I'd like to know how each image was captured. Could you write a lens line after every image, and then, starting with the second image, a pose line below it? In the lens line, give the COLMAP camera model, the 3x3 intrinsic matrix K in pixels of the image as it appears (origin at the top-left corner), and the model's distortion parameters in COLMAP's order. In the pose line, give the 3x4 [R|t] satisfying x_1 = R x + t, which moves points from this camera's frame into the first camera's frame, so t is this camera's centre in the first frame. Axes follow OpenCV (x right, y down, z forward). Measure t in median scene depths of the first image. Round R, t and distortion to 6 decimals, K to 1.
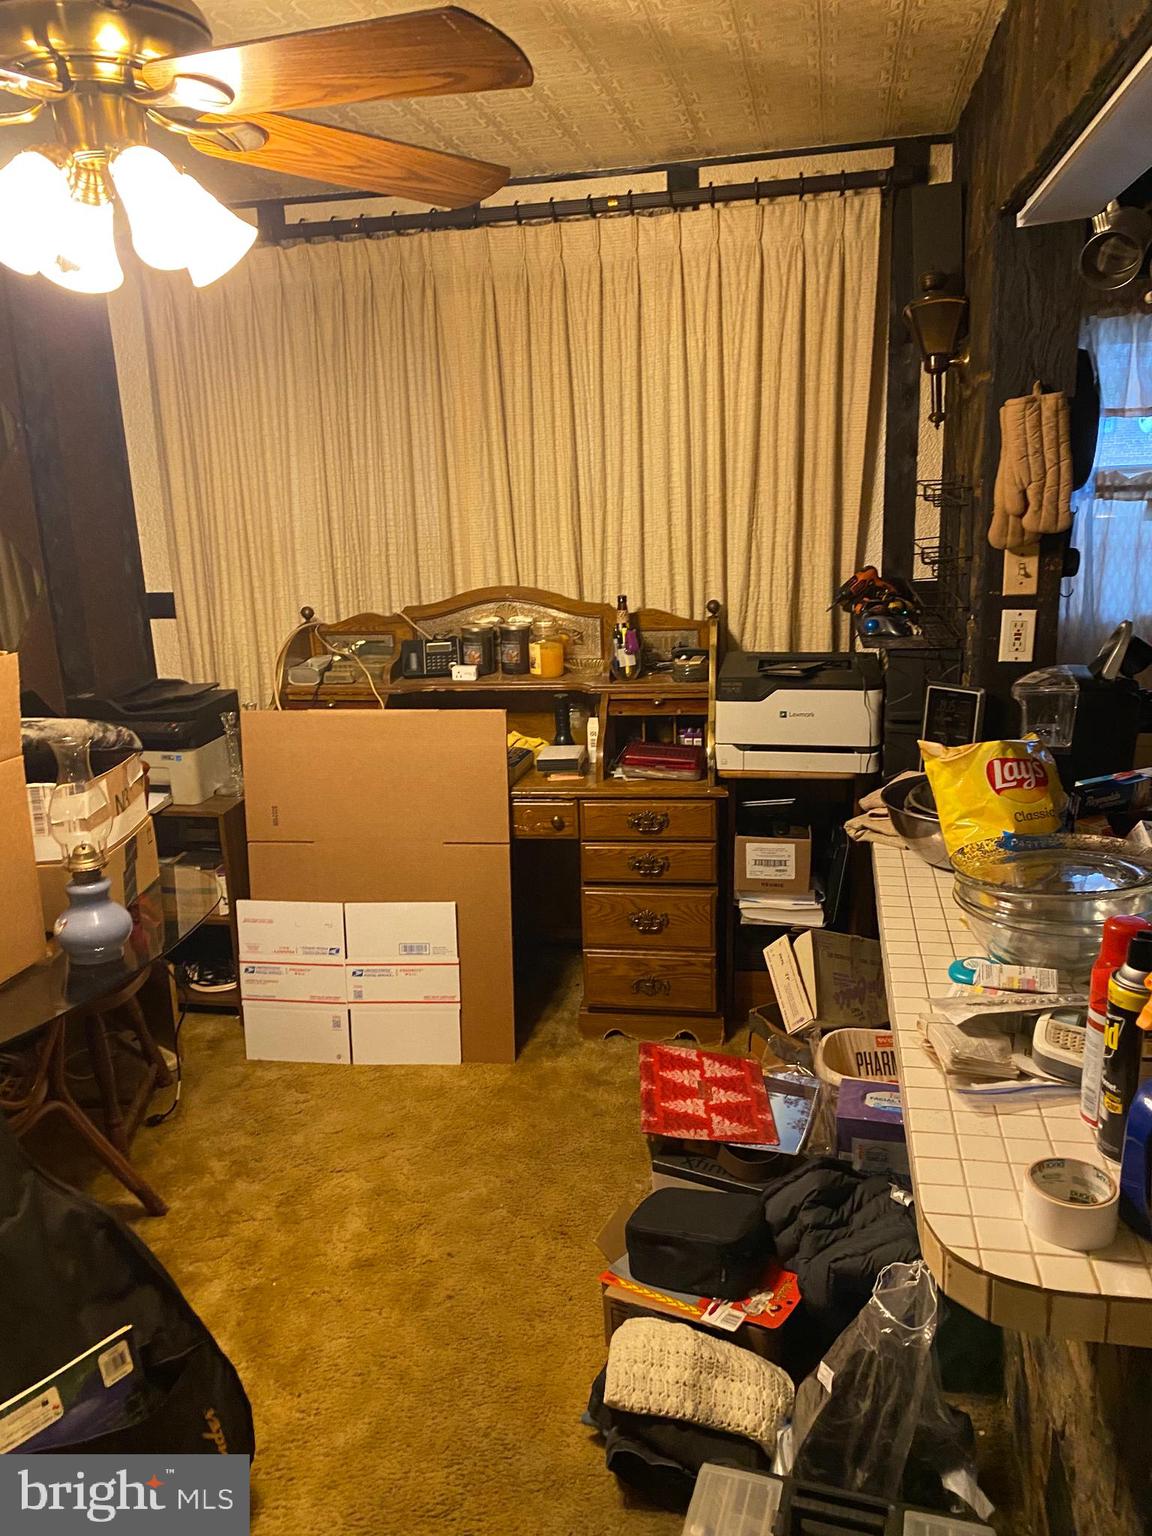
lens RADIAL K [[1170.0, 0, 577.3], [0, 1170.0, 764.3], [0, 0, 1]] dist [-0.005838, 0.000494]
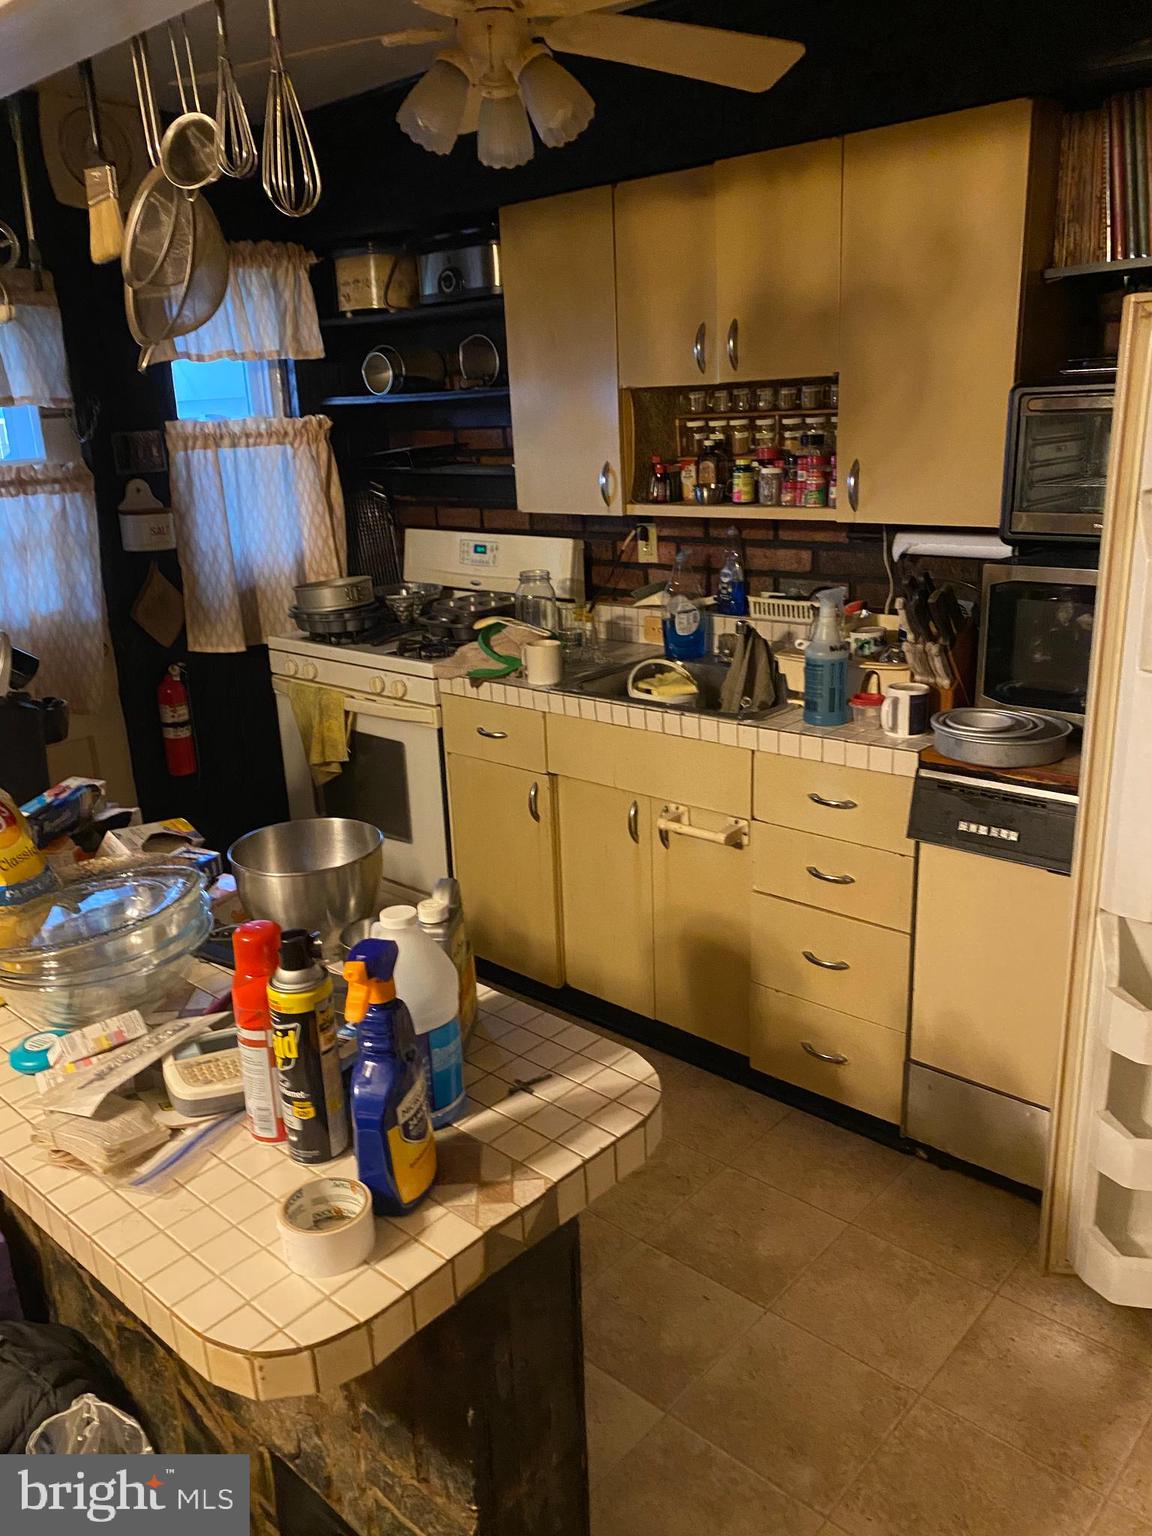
lens RADIAL K [[1170.0, 0, 577.3], [0, 1170.0, 772.2], [0, 0, 1]] dist [-0.005838, 0.000494]
pose [[0.507142, -0.238512, 0.828202, -0.142230], [0.236542, 0.962563, 0.132362, -0.047030], [-0.828767, 0.128778, 0.544574, 0.218547]]
